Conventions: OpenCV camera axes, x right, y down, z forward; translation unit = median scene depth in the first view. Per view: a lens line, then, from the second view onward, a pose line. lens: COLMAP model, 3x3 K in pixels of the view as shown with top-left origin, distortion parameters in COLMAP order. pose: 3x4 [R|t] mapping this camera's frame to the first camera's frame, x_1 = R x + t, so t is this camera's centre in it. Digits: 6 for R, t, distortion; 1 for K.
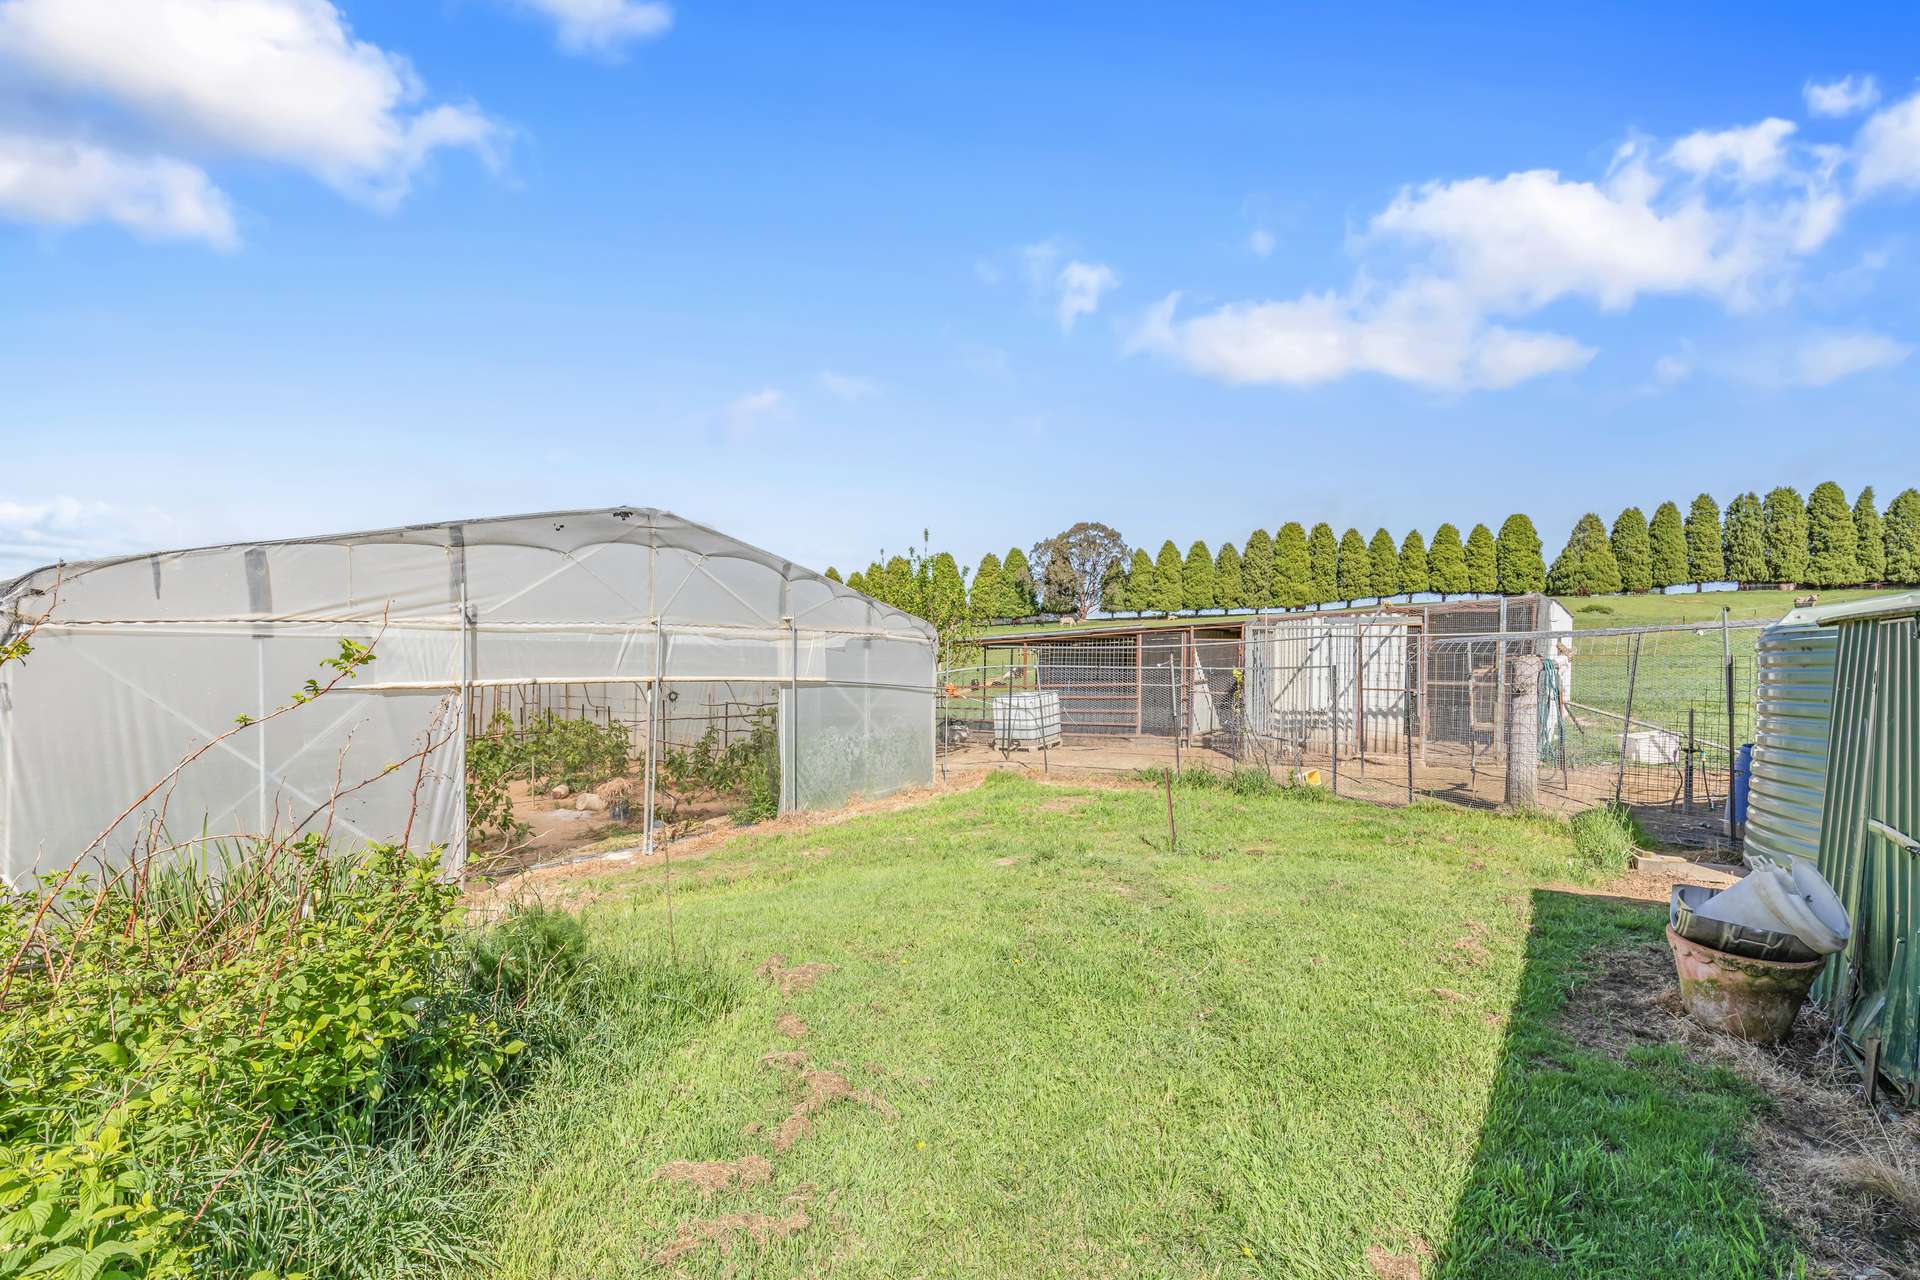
lens RADIAL K [[869.1, 0, 961.3], [0, 869.1, 661.2], [0, 0, 1]] dist [-0.002373, -0.000969]
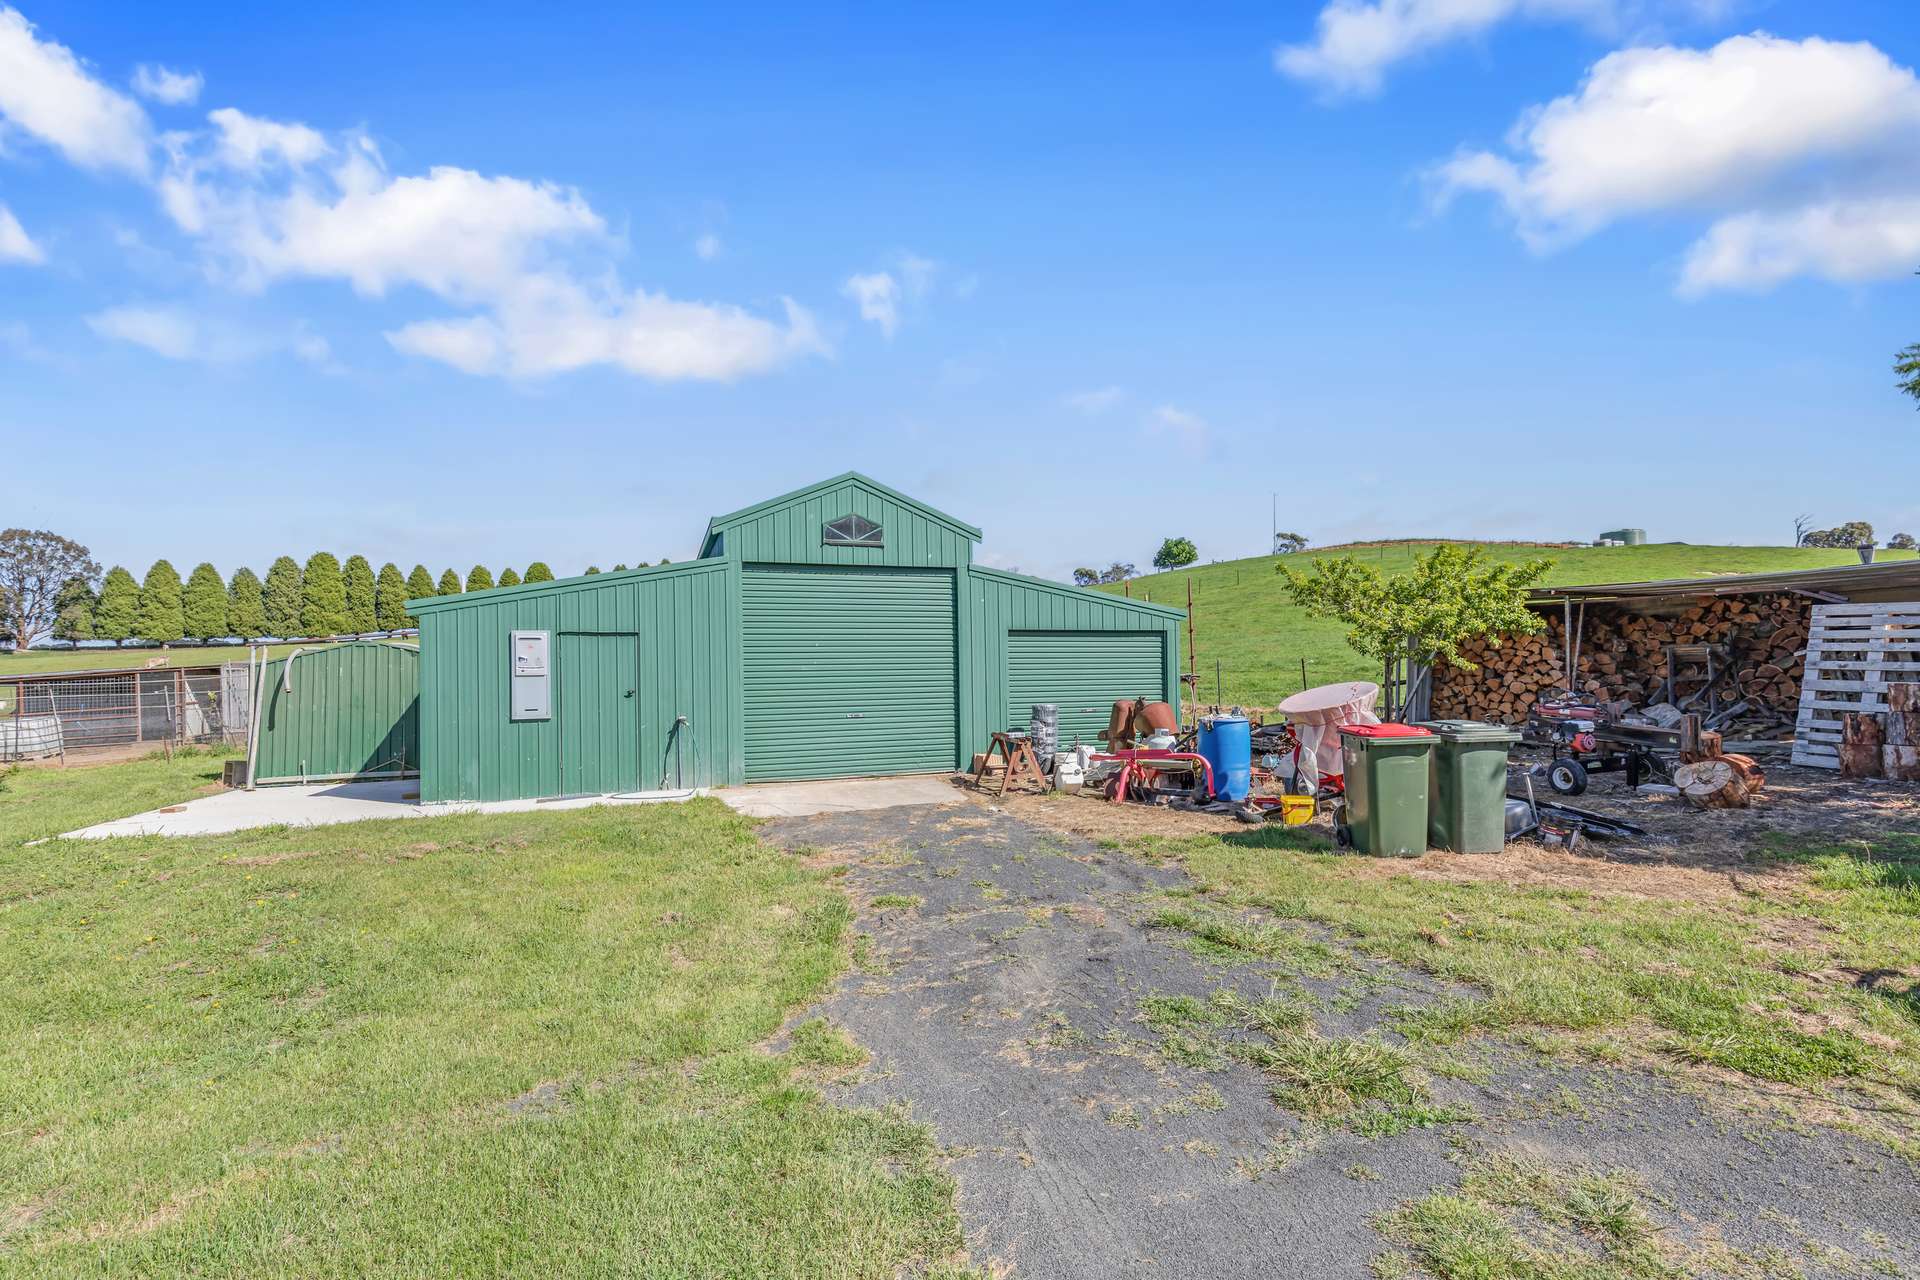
lens RADIAL K [[869.1, 0, 961.3], [0, 869.1, 661.2], [0, 0, 1]] dist [-0.002373, -0.000969]
pose [[0.559231, -0.013437, 0.828903, -0.038441], [0.037590, 0.999251, -0.009162, 0.002408], [-0.828159, 0.036282, 0.559317, -0.162121]]
